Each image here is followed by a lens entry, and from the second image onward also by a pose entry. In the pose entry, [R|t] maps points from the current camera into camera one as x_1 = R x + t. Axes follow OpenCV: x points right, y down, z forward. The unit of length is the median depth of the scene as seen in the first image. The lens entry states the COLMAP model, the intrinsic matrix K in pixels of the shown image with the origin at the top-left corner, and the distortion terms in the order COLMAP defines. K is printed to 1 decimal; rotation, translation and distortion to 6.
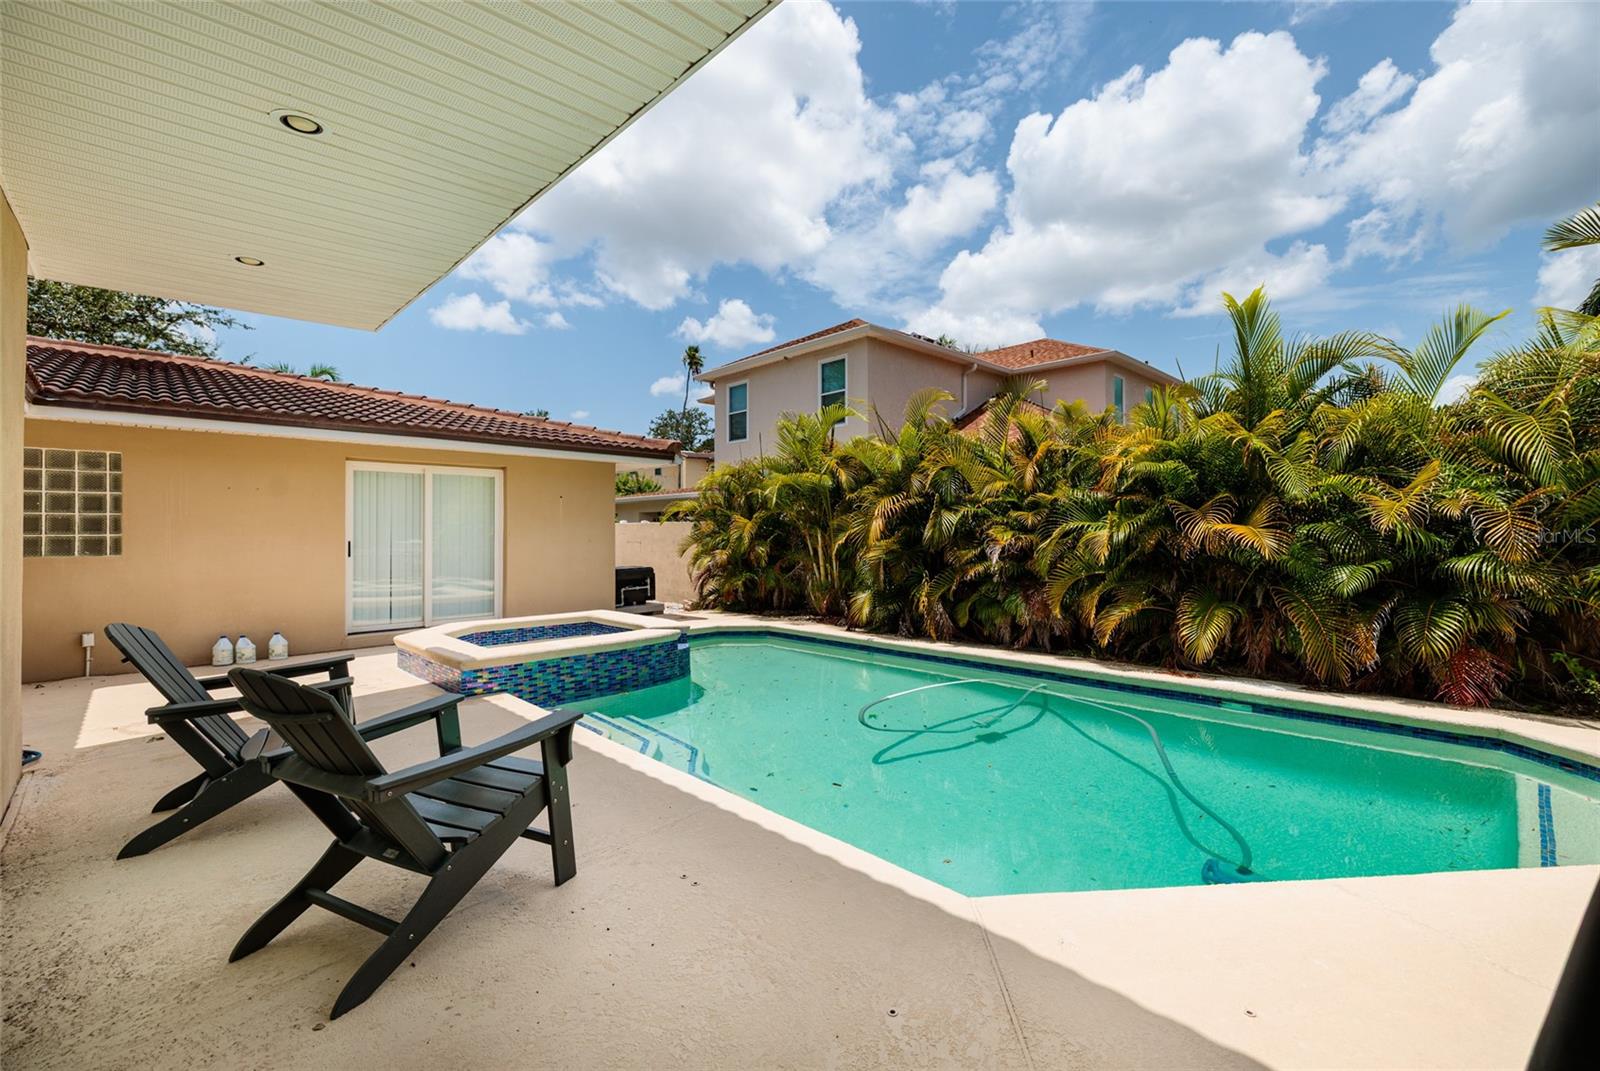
lens RADIAL K [[677.0, 0, 811.0], [0, 677.0, 533.2], [0, 0, 1]] dist [0.003282, 0.002334]
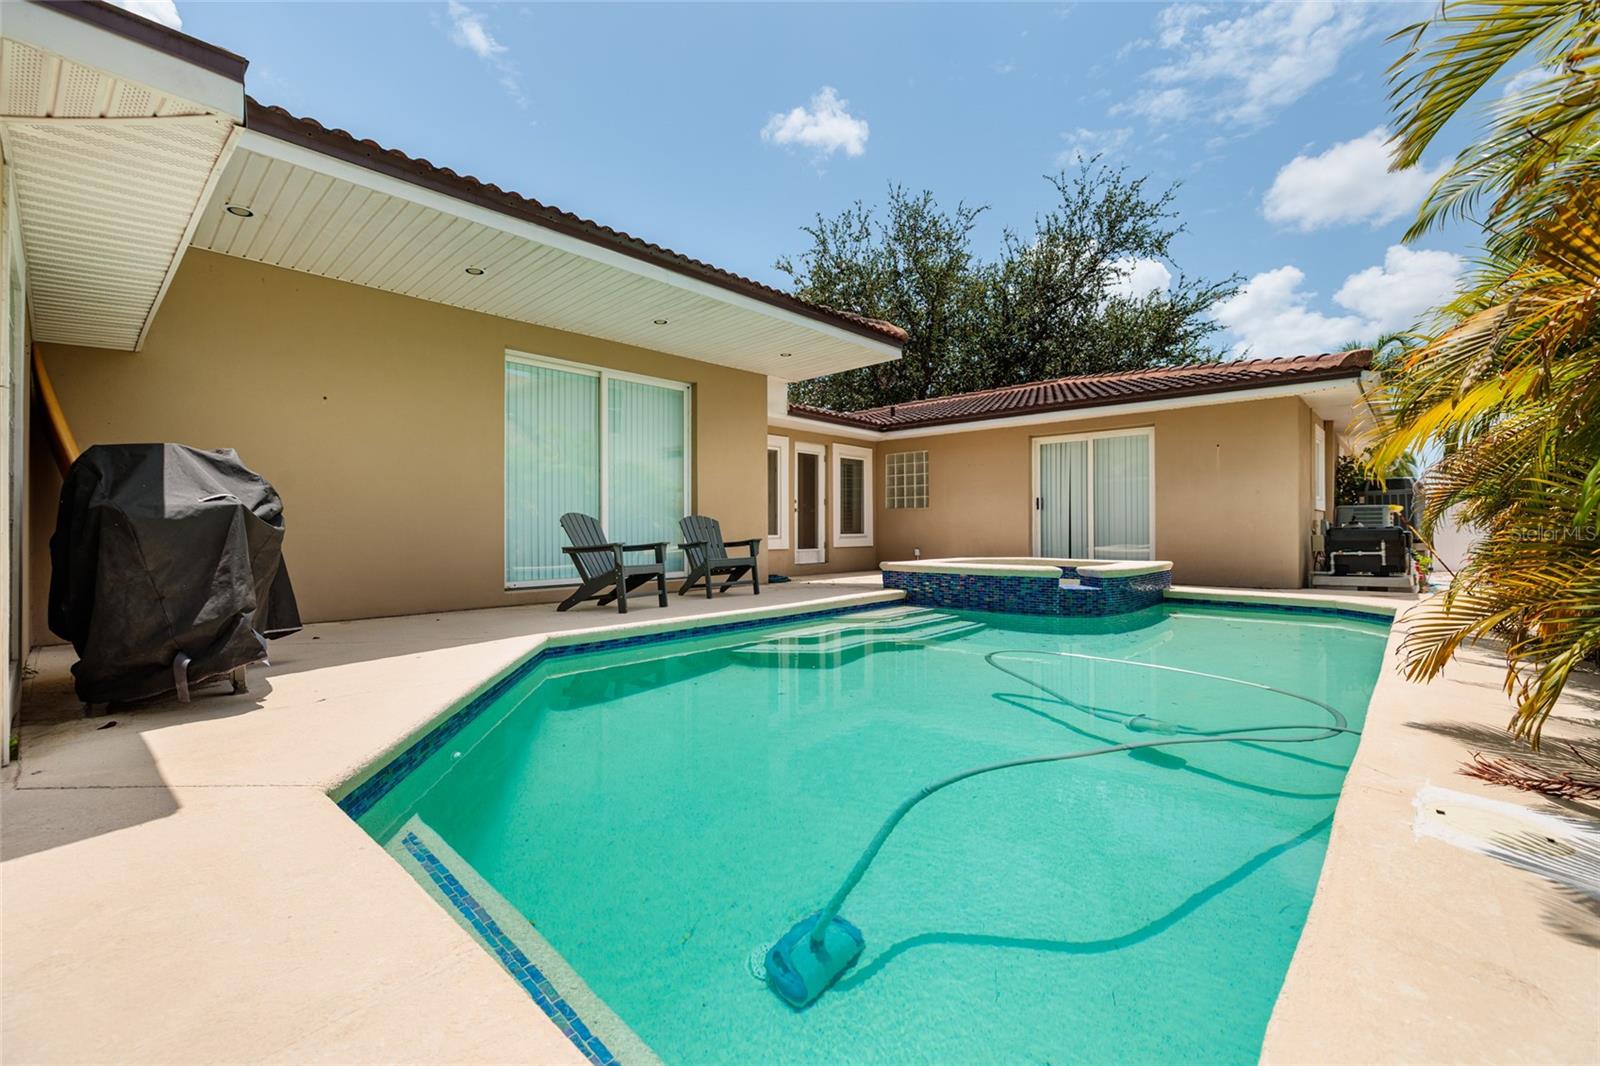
lens RADIAL K [[677.0, 0, 803.9], [0, 677.0, 523.3], [0, 0, 1]] dist [0.003282, 0.002334]
pose [[0.061262, -0.002852, -0.998118, 0.777134], [0.004050, 0.999988, -0.002608, 0.078709], [0.998114, -0.003883, 0.061272, 0.570231]]
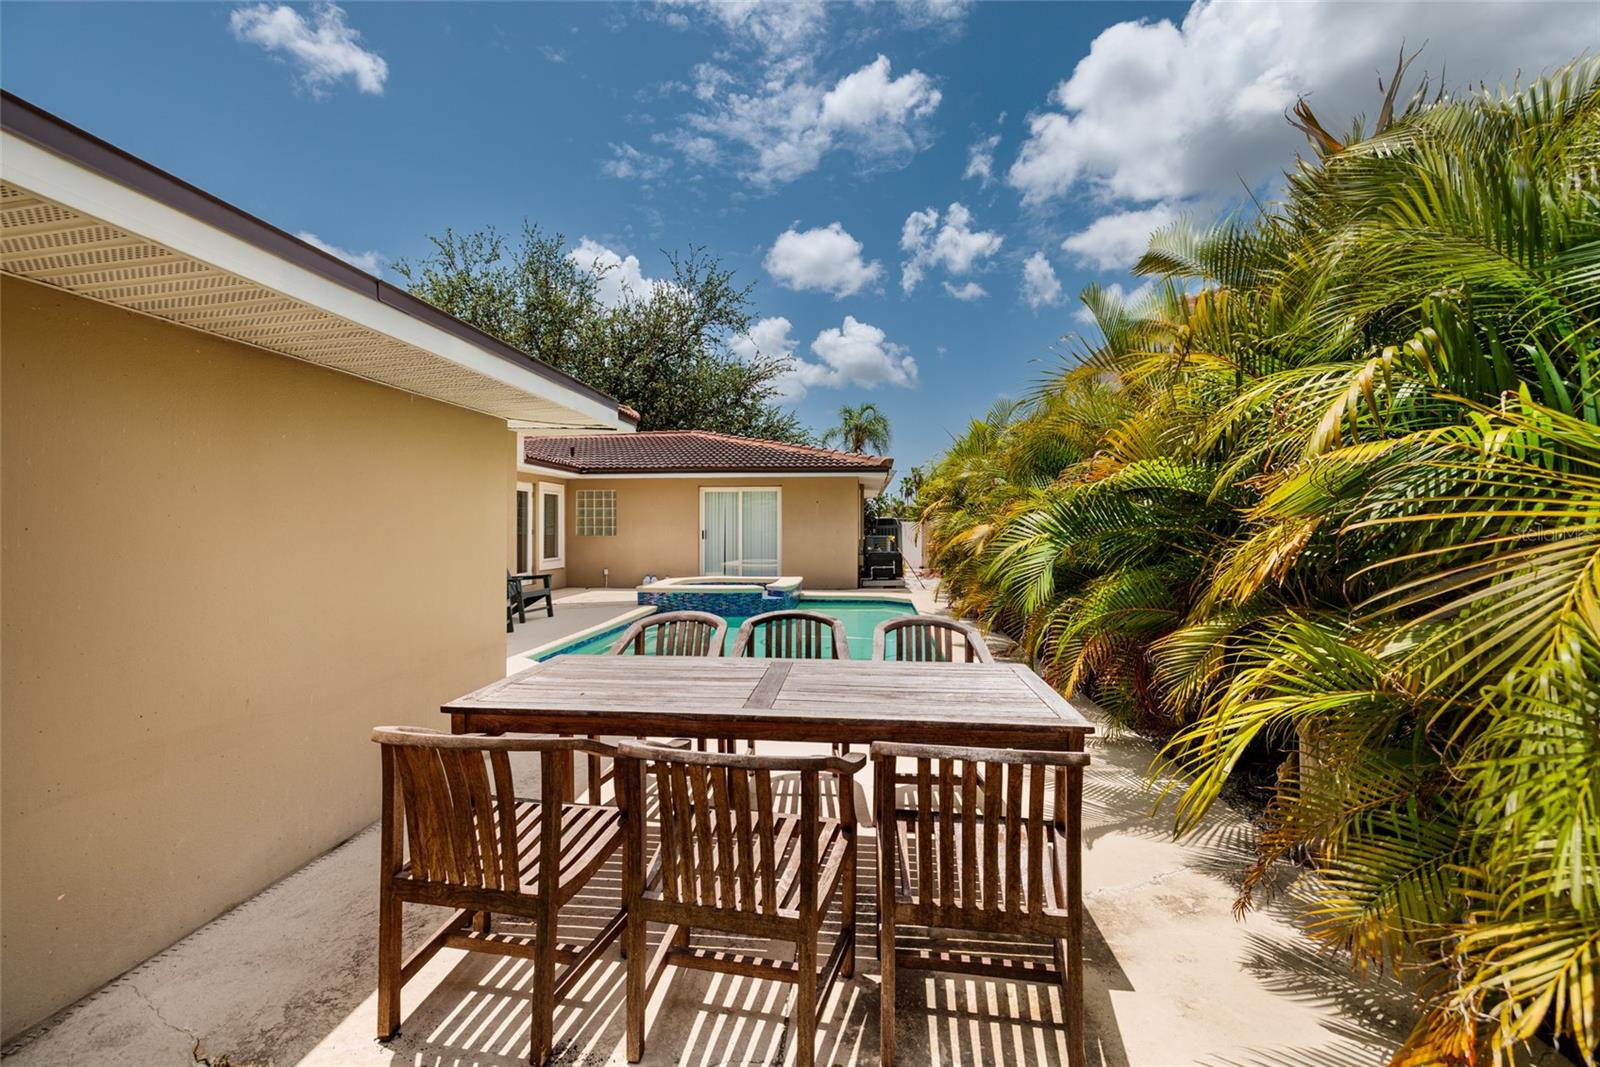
lens RADIAL K [[677.0, 0, 805.6], [0, 677.0, 530.3], [0, 0, 1]] dist [0.003282, 0.002334]
pose [[0.651181, 0.008058, -0.758880, 1.119892], [-0.001883, 0.999958, 0.009002, -0.007461], [0.758920, -0.004433, 0.651168, 0.015144]]
